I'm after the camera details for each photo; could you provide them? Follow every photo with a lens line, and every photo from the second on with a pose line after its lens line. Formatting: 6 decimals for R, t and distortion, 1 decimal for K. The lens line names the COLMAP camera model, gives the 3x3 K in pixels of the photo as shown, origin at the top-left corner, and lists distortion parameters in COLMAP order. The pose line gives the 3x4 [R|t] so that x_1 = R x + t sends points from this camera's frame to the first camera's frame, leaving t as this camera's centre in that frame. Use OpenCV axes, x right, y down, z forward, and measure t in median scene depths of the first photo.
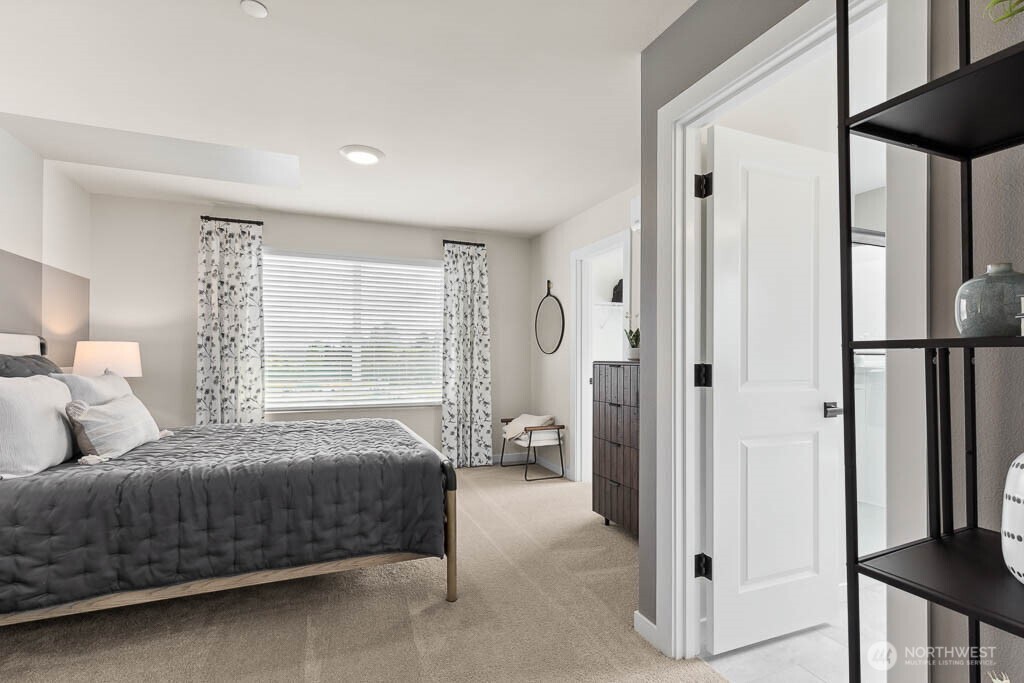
lens RADIAL K [[477.4, 0, 512.6], [0, 477.4, 358.7], [0, 0, 1]] dist [0.008206, -0.001022]
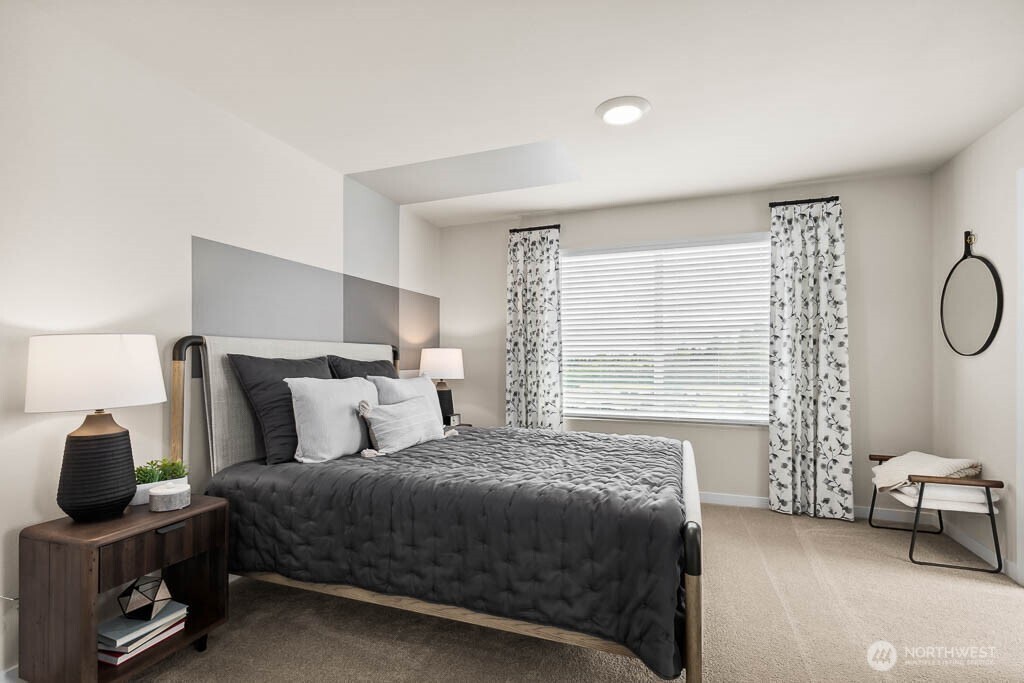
lens RADIAL K [[477.4, 0, 512.6], [0, 477.4, 358.7], [0, 0, 1]] dist [0.008206, -0.001022]
pose [[0.739082, -0.004740, -0.673599, 0.069741], [0.000519, 0.999979, -0.006467, -0.002654], [0.673615, 0.004430, 0.739069, 0.208629]]
